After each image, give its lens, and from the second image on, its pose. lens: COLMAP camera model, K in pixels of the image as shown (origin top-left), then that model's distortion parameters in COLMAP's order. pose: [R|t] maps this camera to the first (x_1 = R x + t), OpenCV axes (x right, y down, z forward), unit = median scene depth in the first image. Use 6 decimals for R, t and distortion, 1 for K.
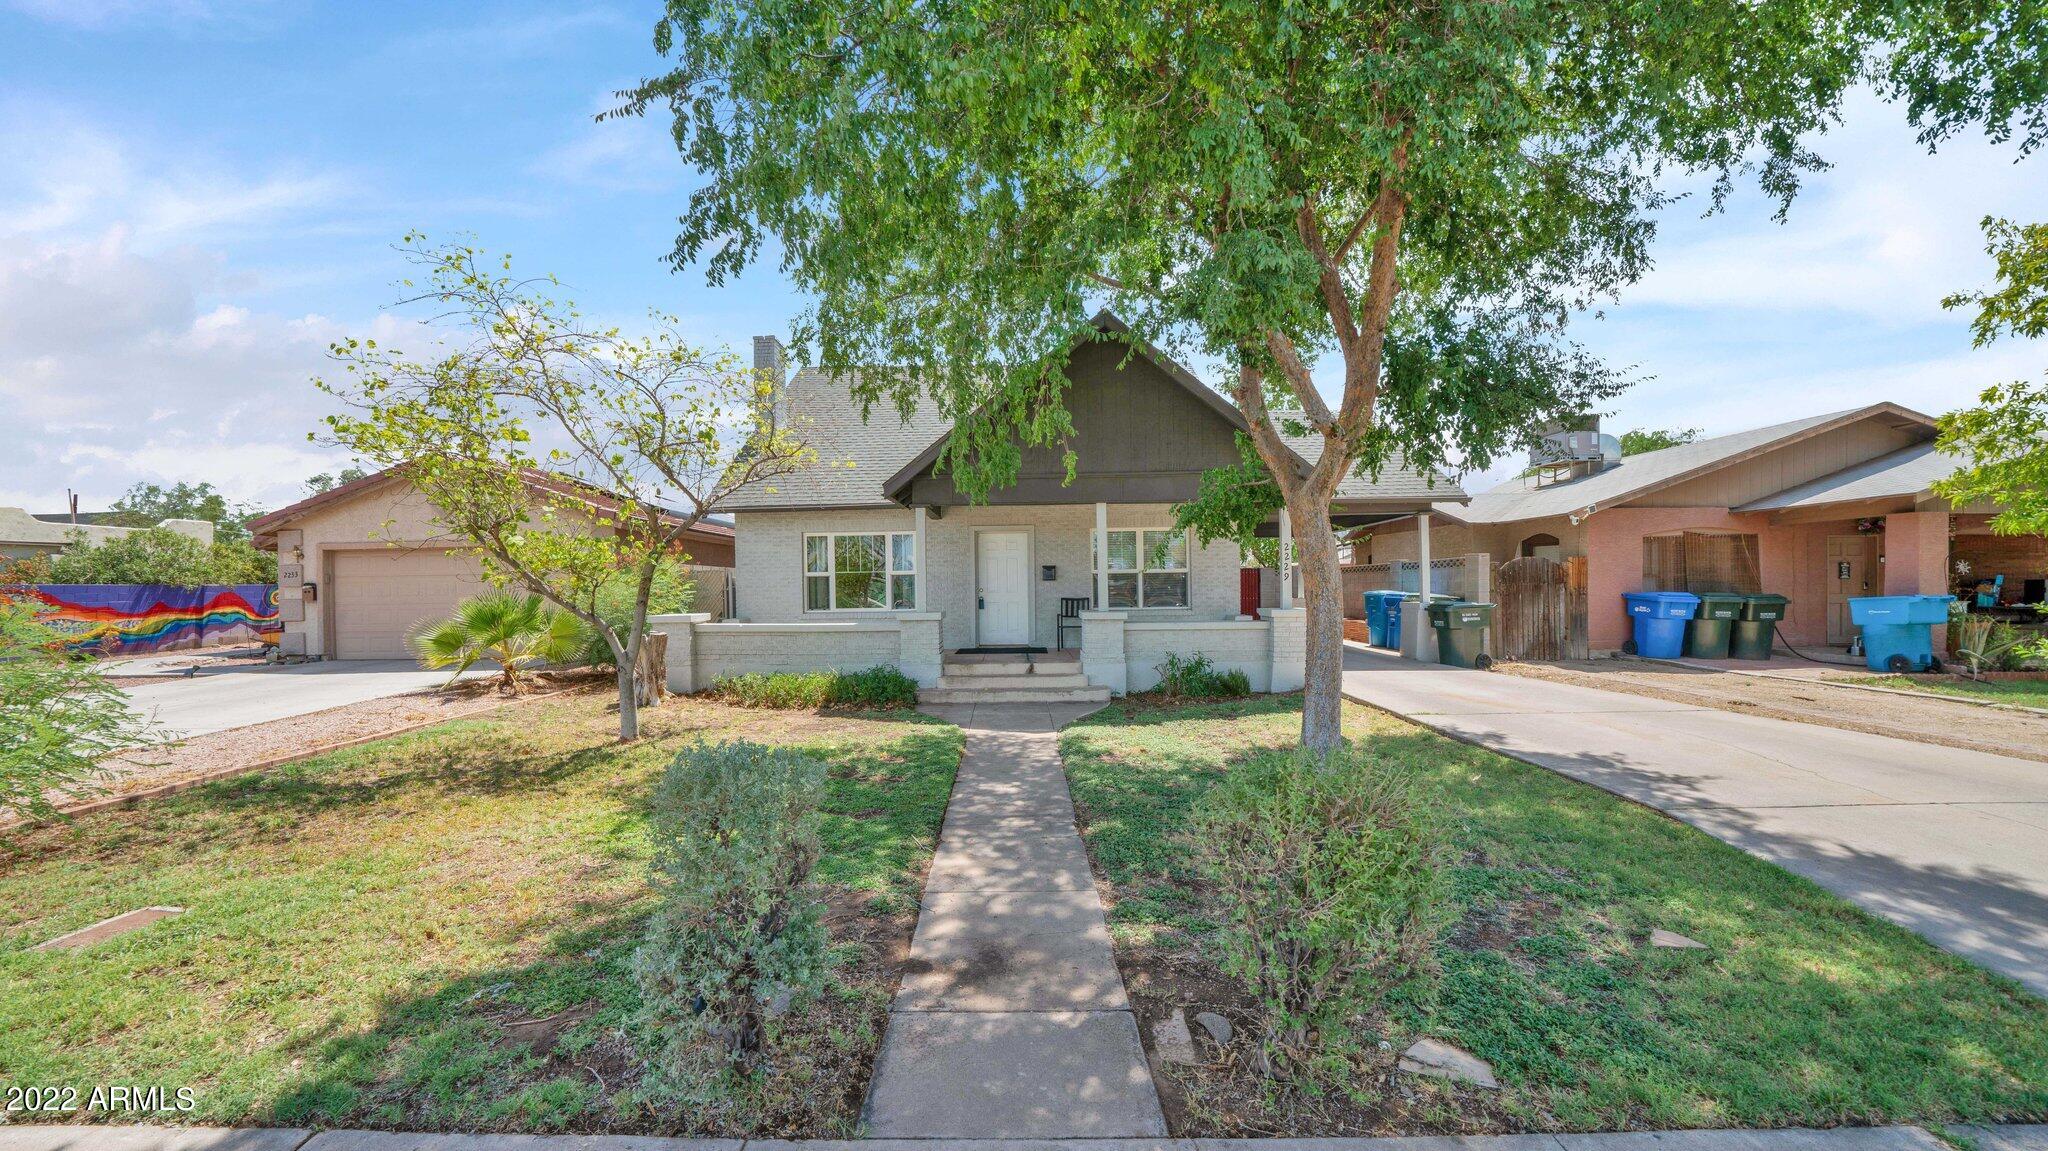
lens RADIAL K [[723.0, 0, 1022.7], [0, 723.0, 589.6], [0, 0, 1]] dist [-0.015528, -0.000174]
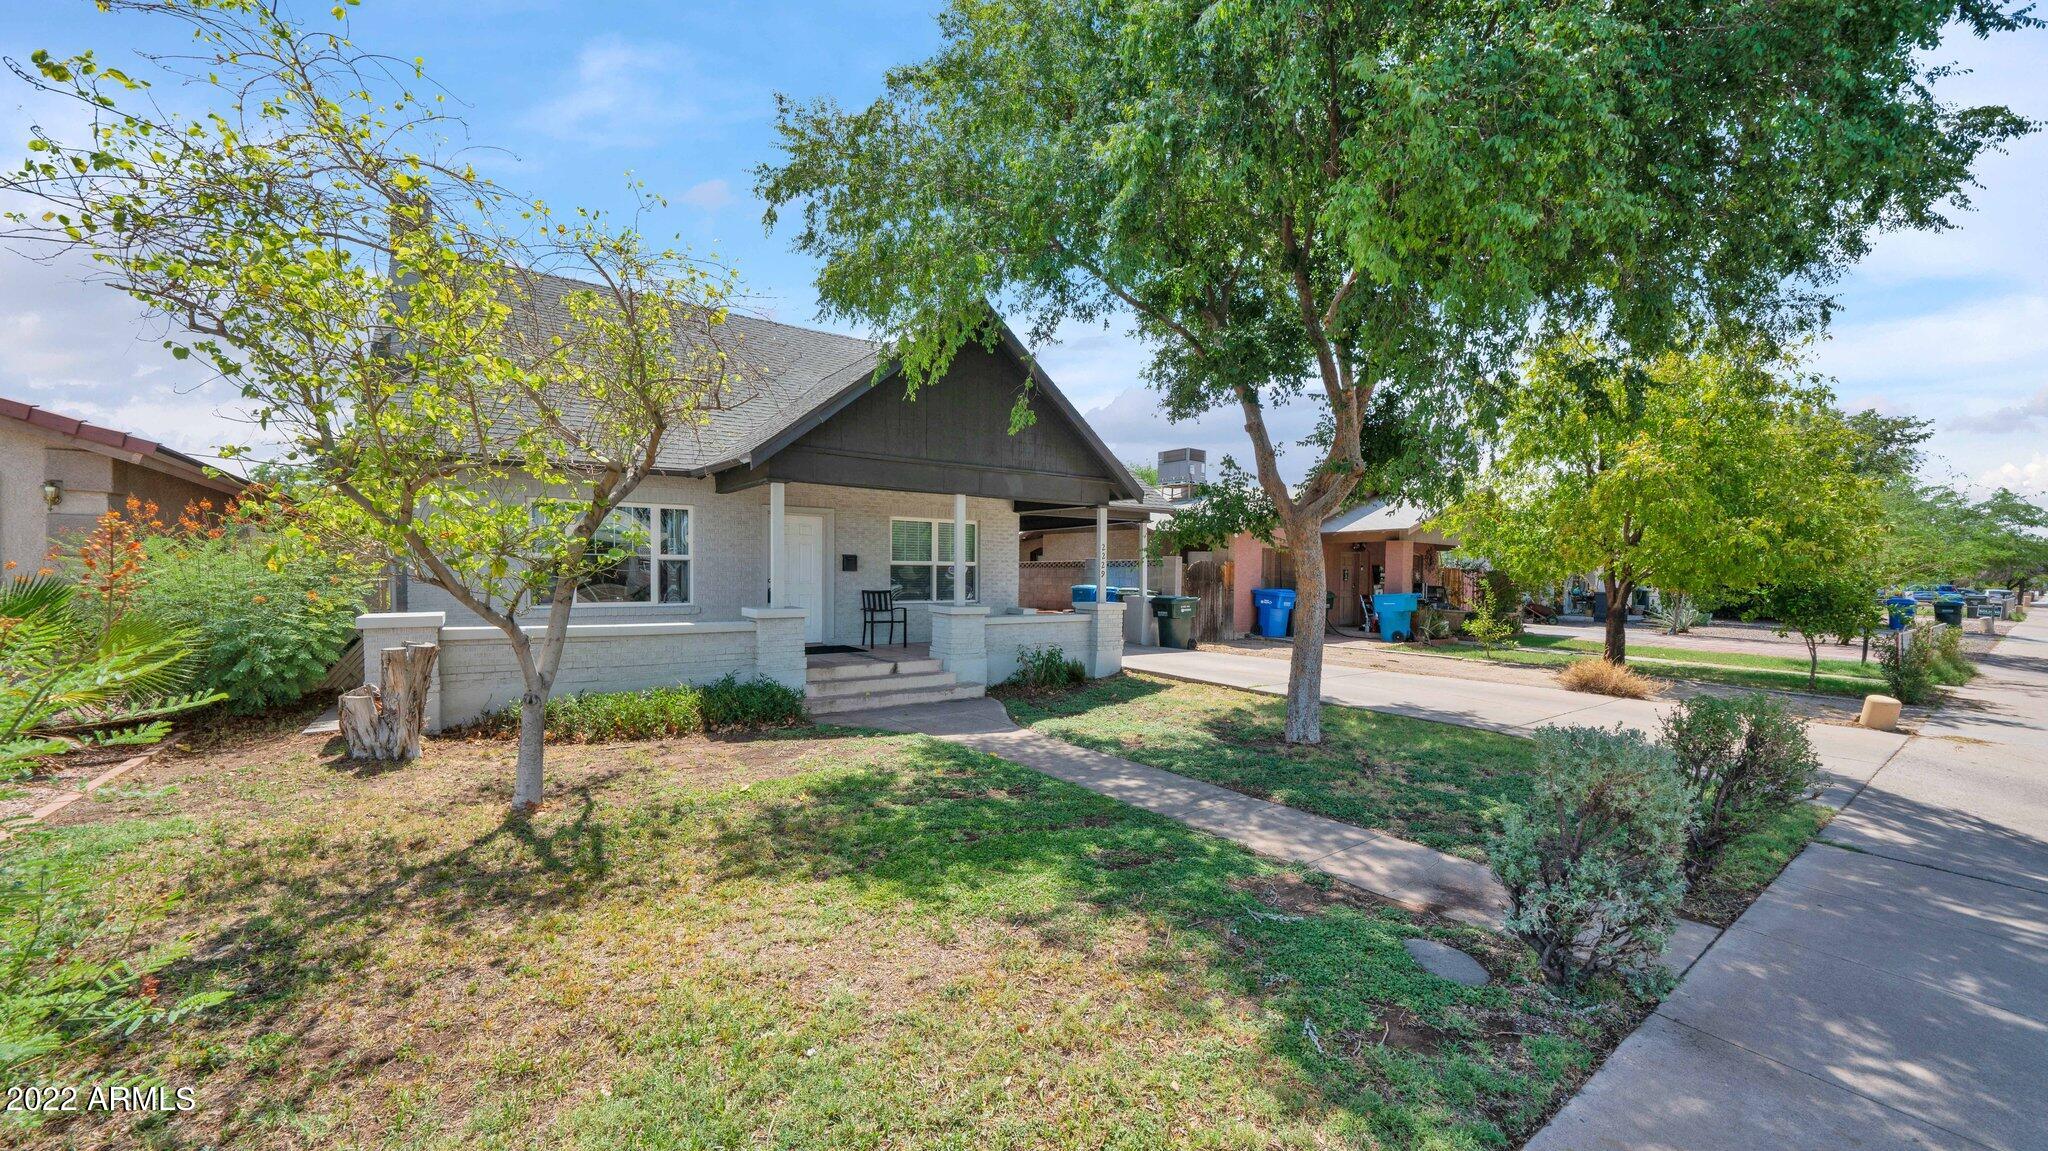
lens RADIAL K [[773.7, 0, 1024.0], [0, 773.7, 575.5], [0, 0, 1]] dist [-0.002266, -0.000037]
pose [[0.804629, 0.017694, 0.593515, -0.468452], [-0.015941, 0.999839, -0.008196, -0.003482], [-0.593564, -0.002866, 0.804781, 0.120620]]
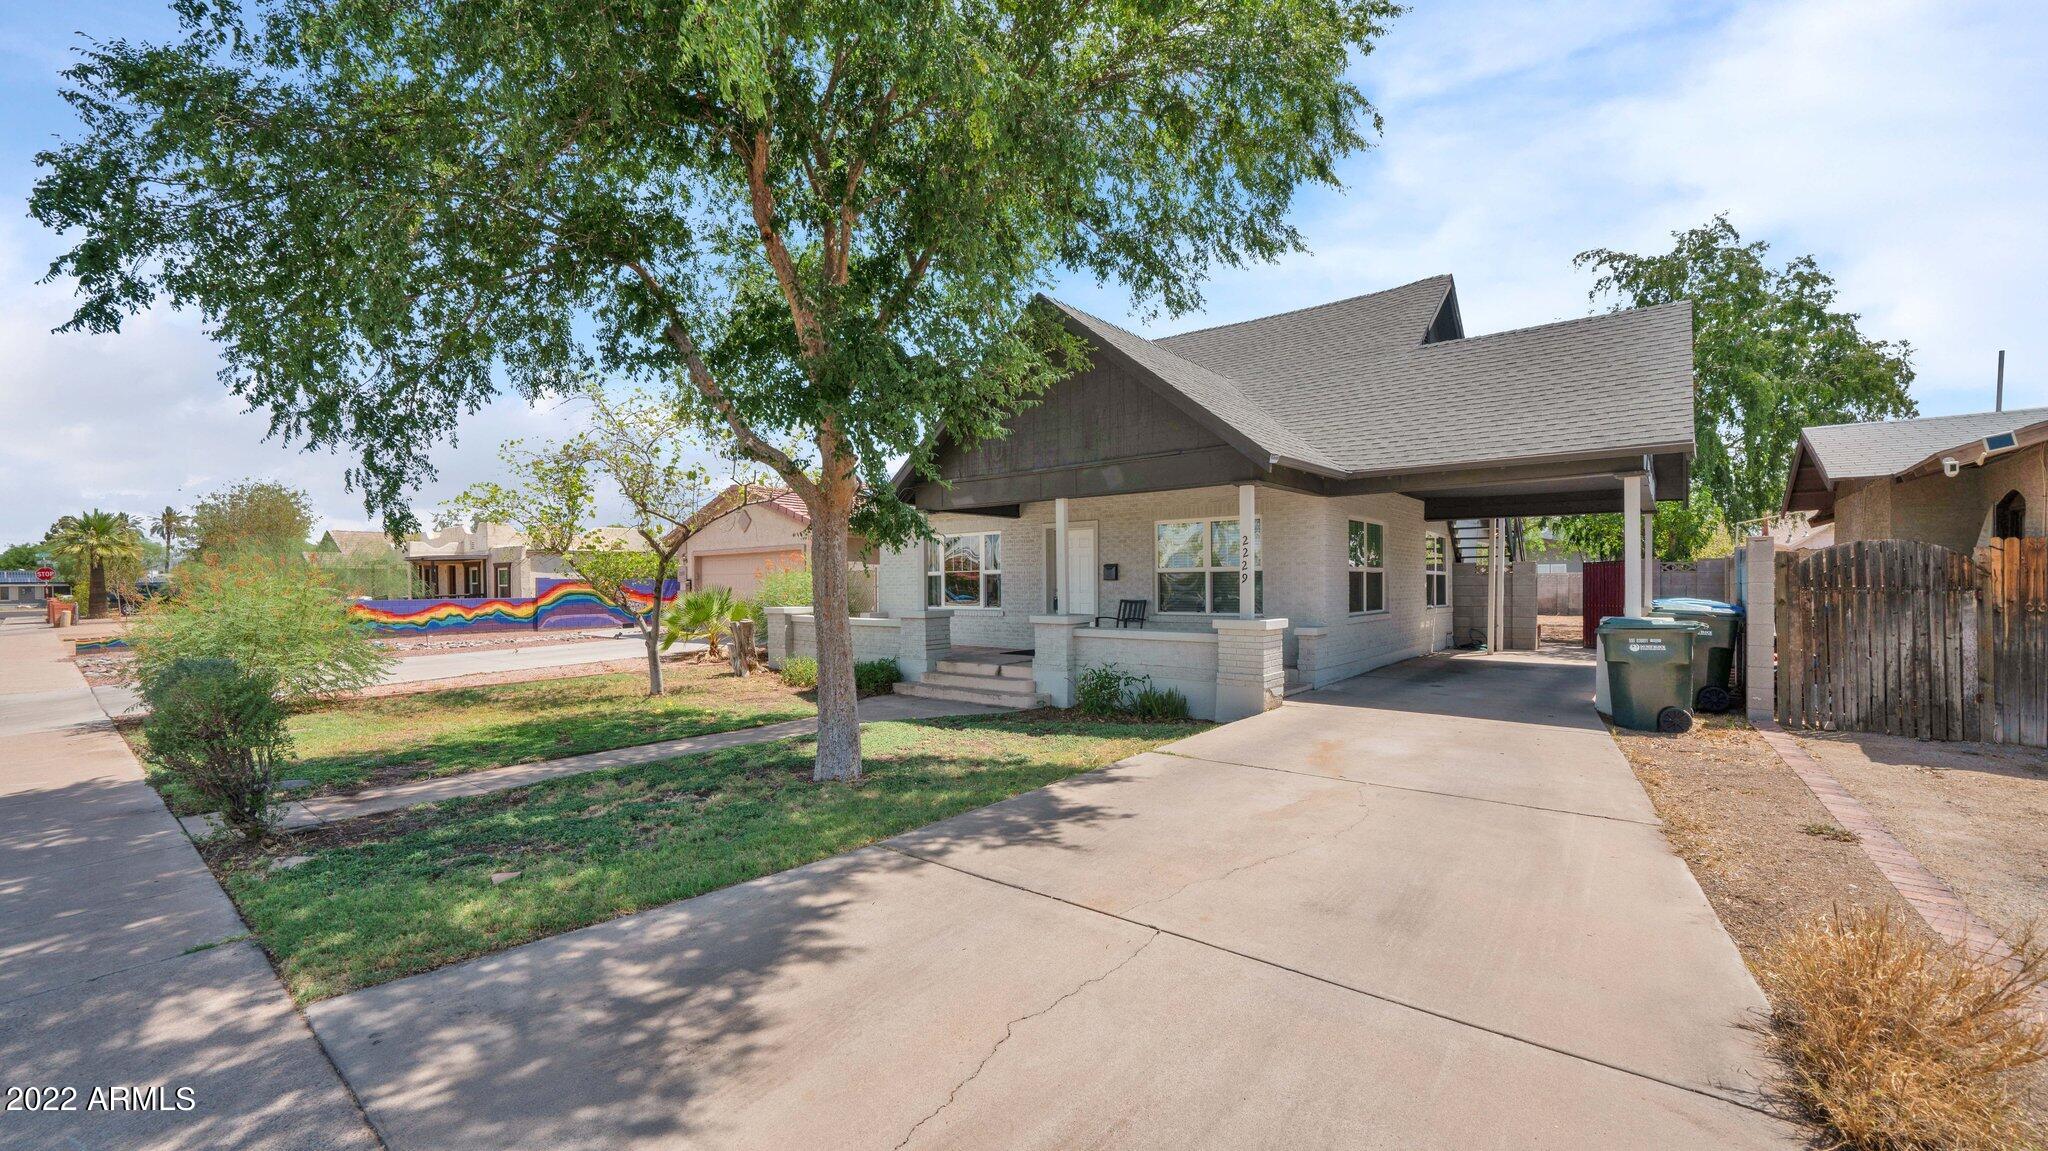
lens RADIAL K [[845.5, 0, 1012.8], [0, 845.5, 580.2], [0, 0, 1]] dist [0.000699, 0.000064]
pose [[0.762304, 0.004636, -0.647203, 0.822157], [-0.006384, 0.999980, -0.000357, -0.015229], [0.647188, 0.004404, 0.762318, 0.136720]]
